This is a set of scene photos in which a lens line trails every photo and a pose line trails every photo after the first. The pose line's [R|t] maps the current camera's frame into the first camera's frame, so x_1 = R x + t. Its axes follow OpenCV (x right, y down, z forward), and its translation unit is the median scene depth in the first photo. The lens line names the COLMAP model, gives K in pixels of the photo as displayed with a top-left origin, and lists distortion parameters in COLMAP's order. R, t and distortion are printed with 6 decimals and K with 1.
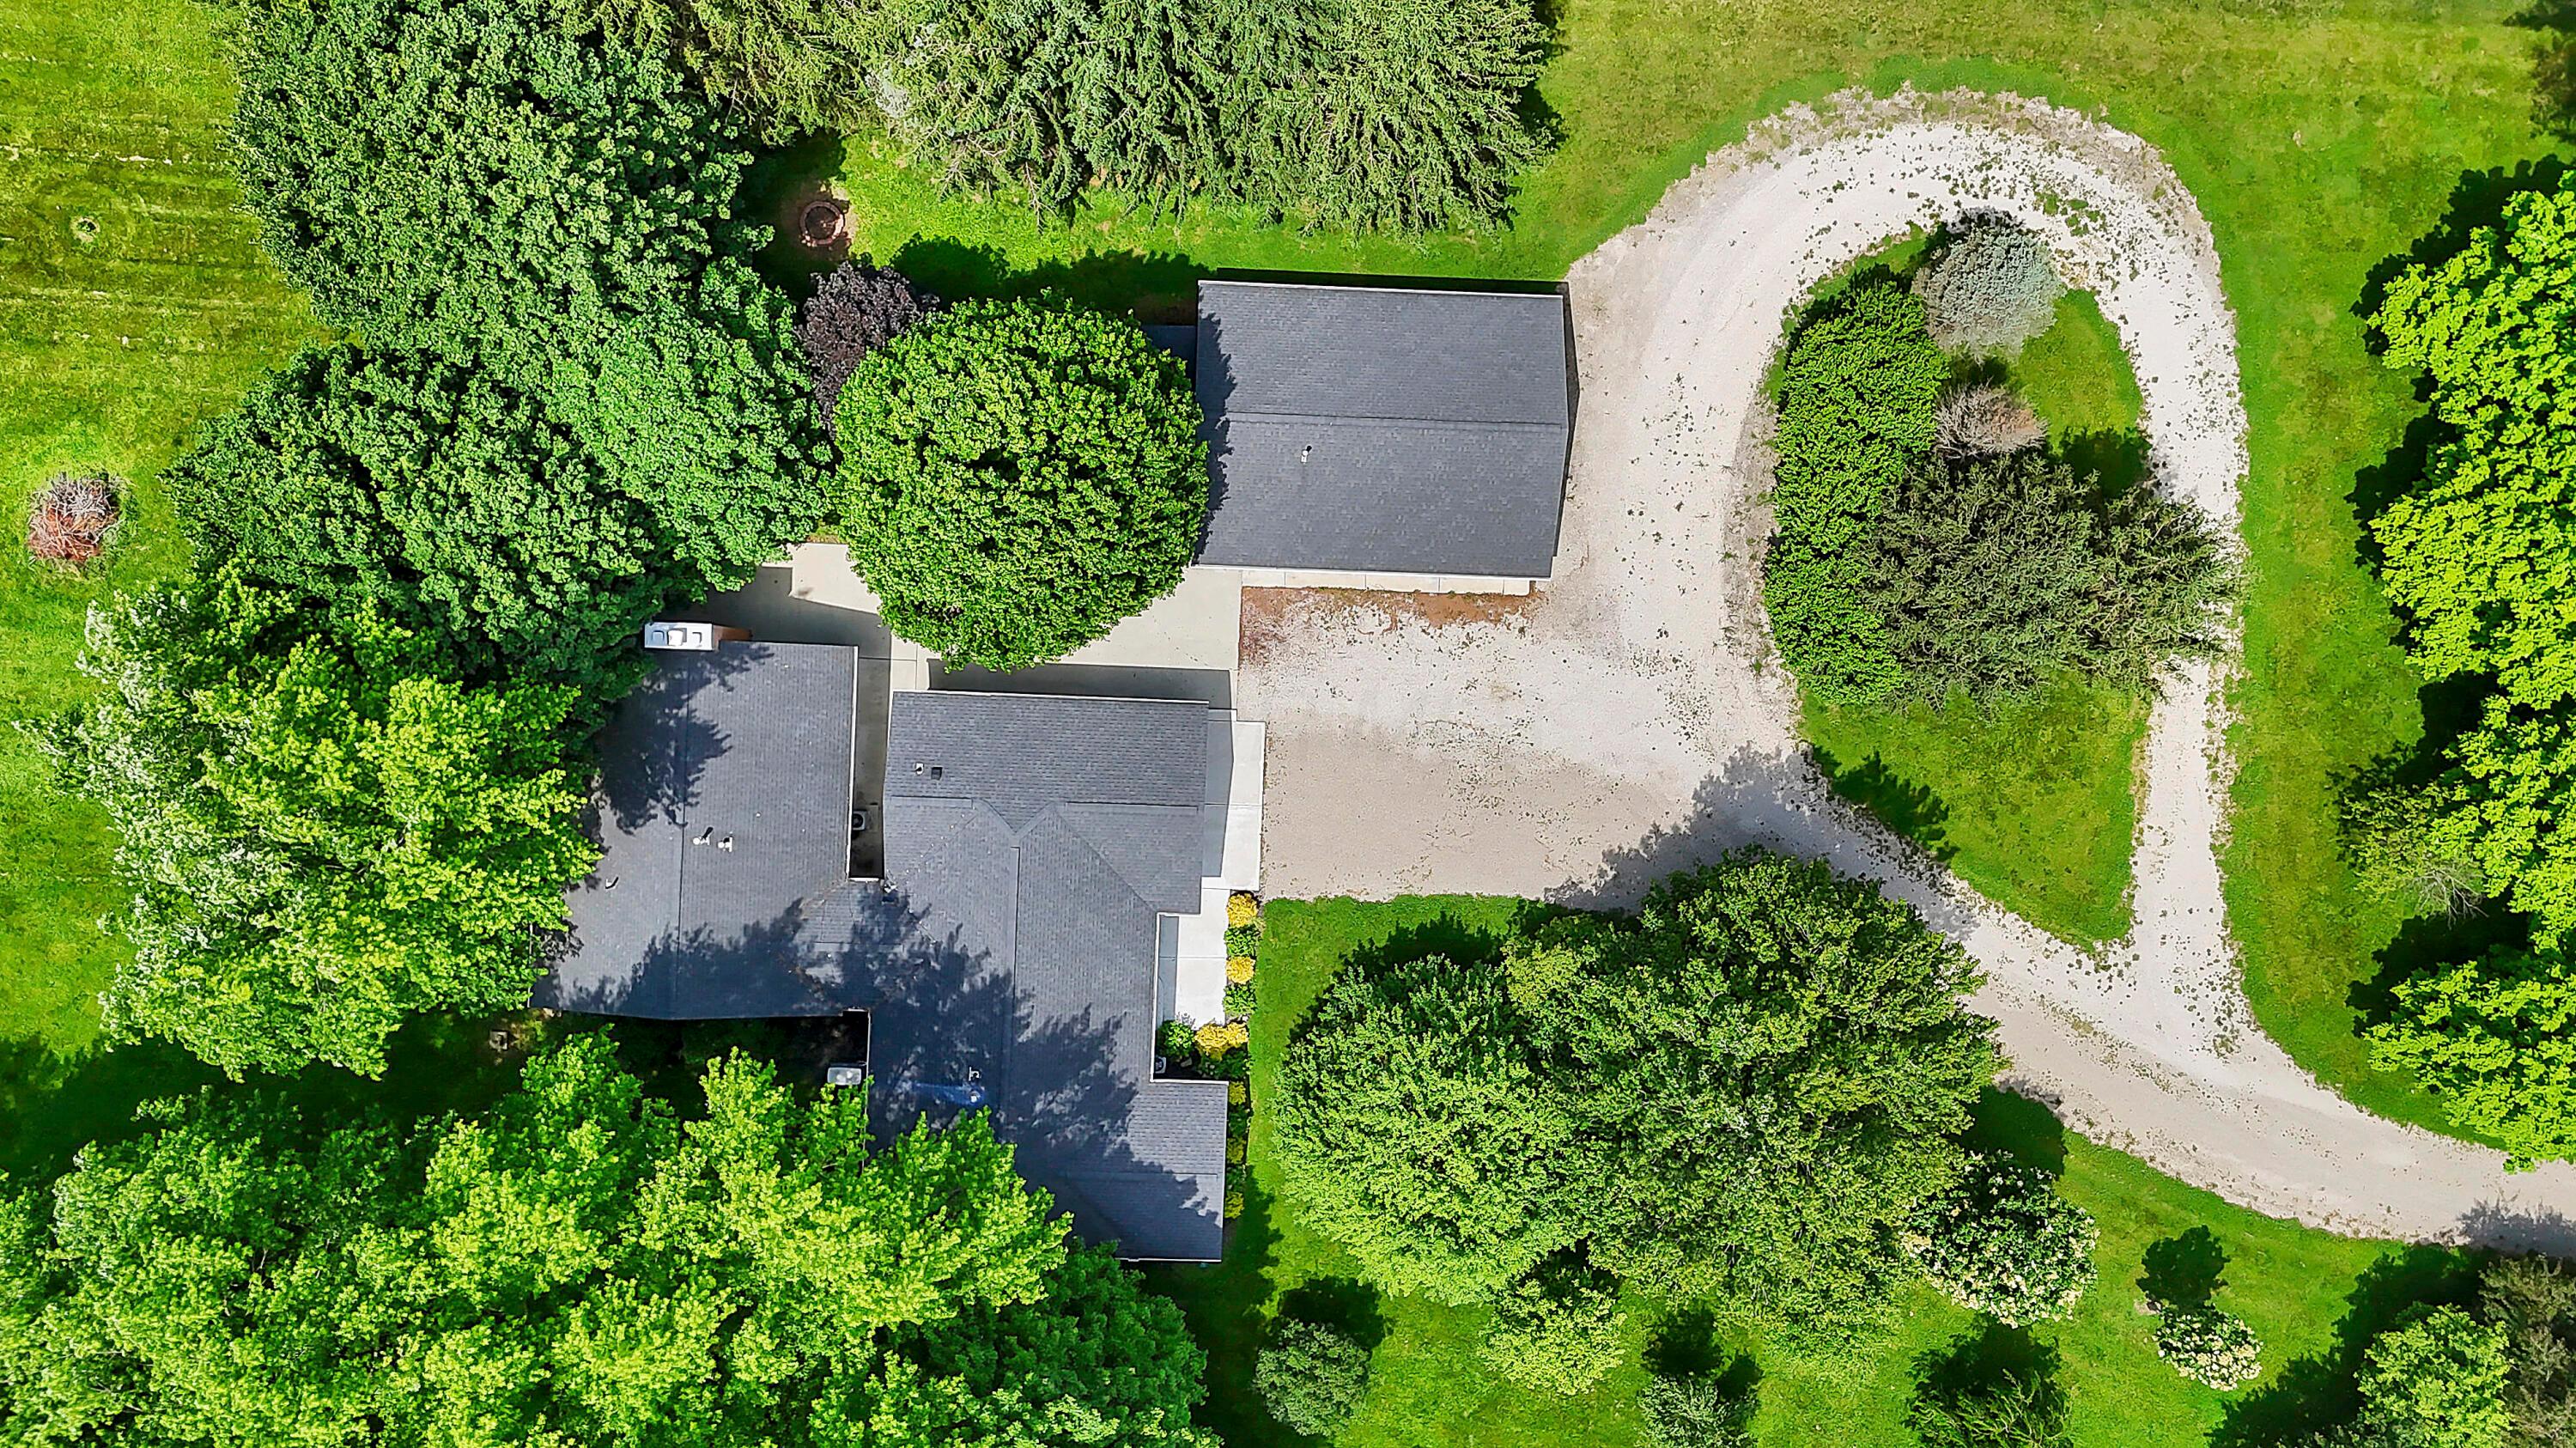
lens RADIAL K [[1883.1, 0, 1288.0], [0, 1883.1, 724.0], [0, 0, 1]] dist [0.032896, -0.002747]
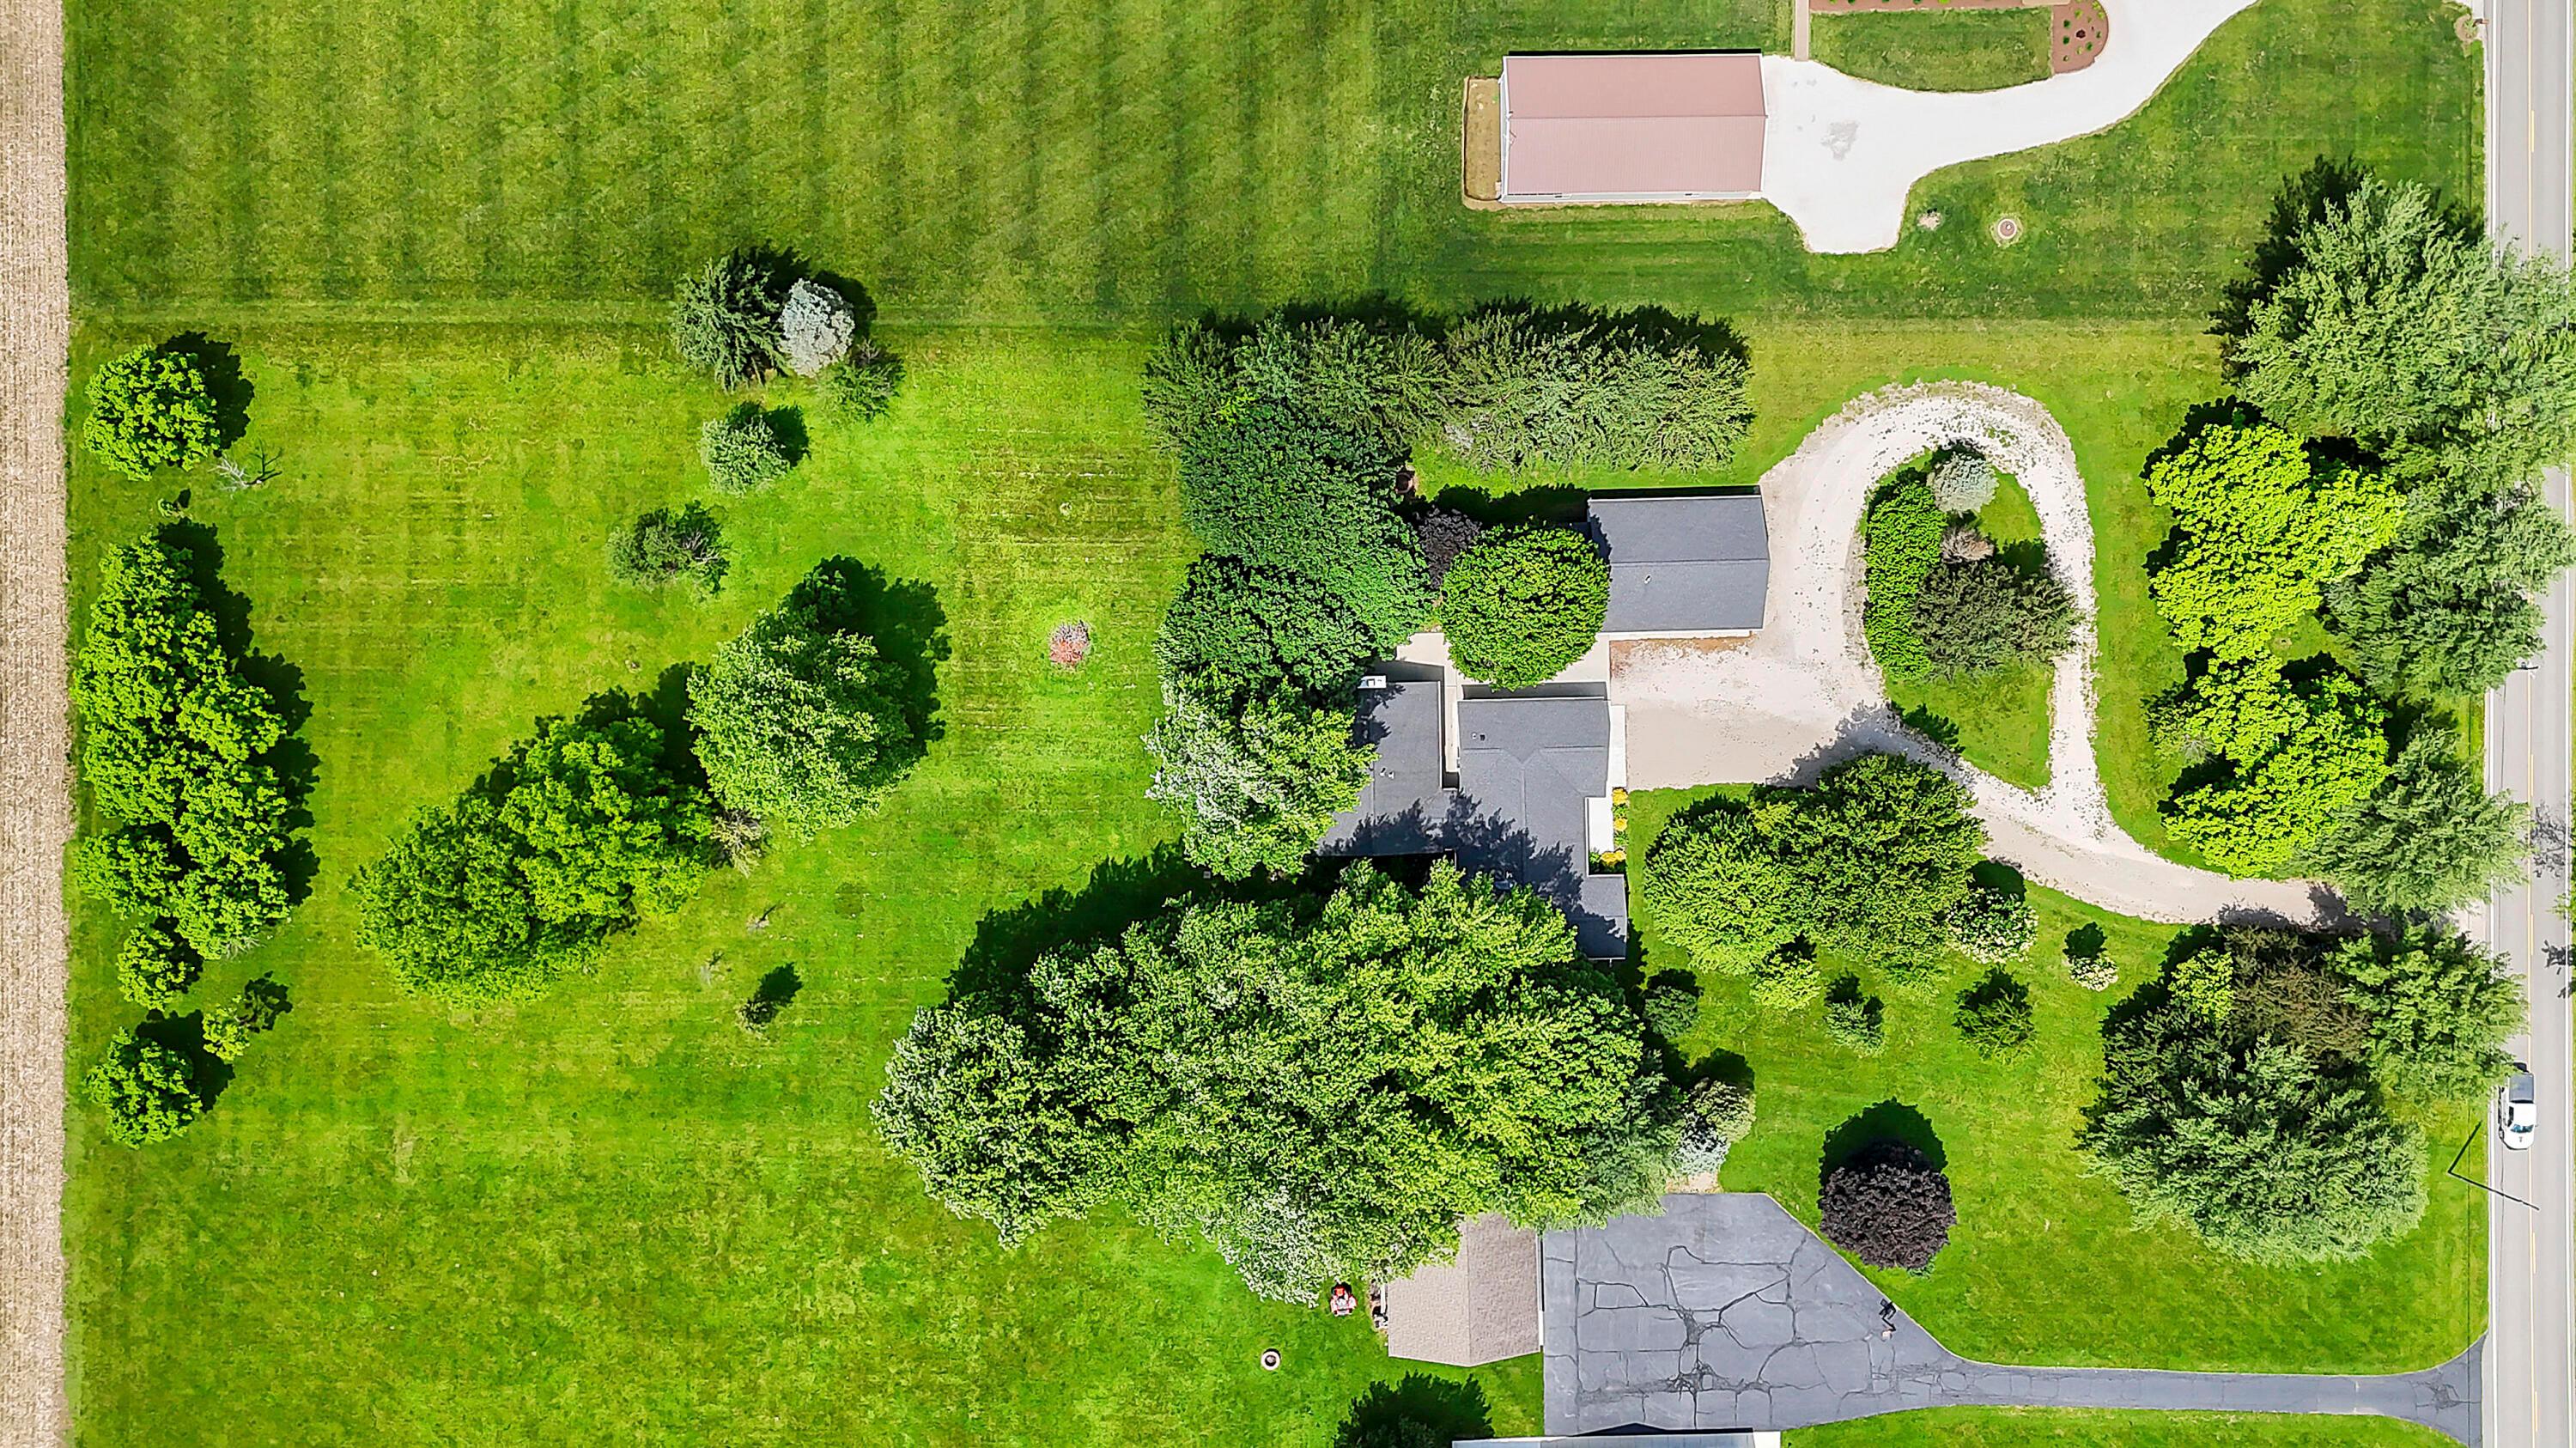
lens RADIAL K [[1771.2, 0, 1288.0], [0, 1771.2, 724.0], [0, 0, 1]] dist [-0.001506, -0.002090]
pose [[0.997572, -0.058915, -0.037141, -0.324465], [0.059213, 0.998221, 0.006968, -0.016761], [0.036665, -0.009151, 0.999286, -1.004295]]
